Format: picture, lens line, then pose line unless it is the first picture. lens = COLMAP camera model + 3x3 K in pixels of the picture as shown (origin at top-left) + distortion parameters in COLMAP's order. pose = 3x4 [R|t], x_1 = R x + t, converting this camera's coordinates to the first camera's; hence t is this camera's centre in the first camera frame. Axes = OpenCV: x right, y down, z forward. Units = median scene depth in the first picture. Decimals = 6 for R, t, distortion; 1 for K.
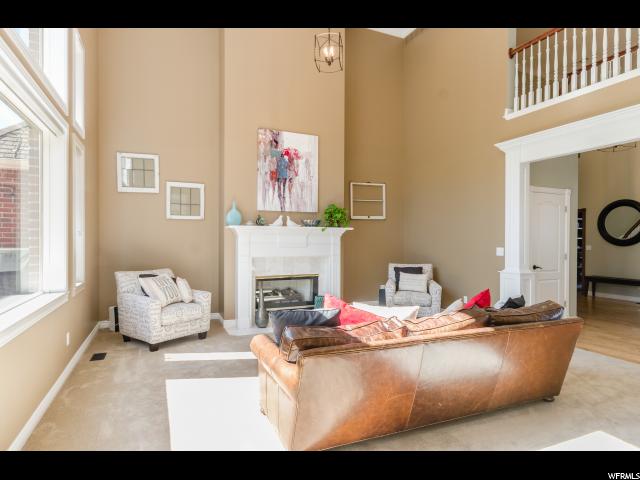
lens RADIAL K [[363.3, 0, 319.0], [0, 363.3, 241.8], [0, 0, 1]] dist [-0.003773, -0.000389]
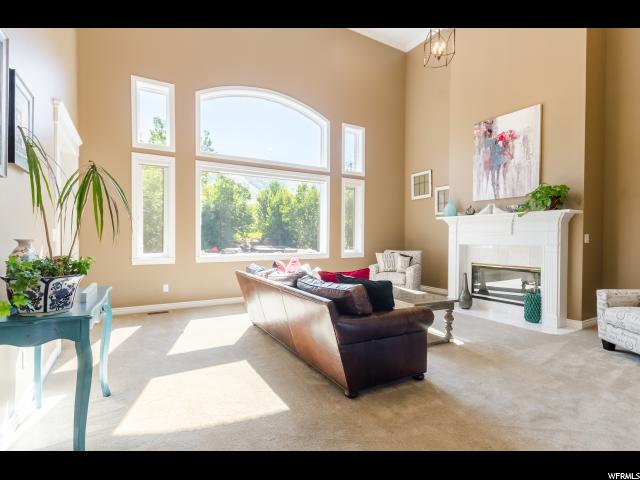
lens RADIAL K [[326.9, 0, 319.6], [0, 326.9, 236.4], [0, 0, 1]] dist [0.002106, 0.000337]
pose [[0.117105, -0.009748, -0.993072, 0.717602], [-0.021070, 0.999702, -0.012298, 0.037181], [0.992896, 0.022364, 0.116864, 0.428692]]
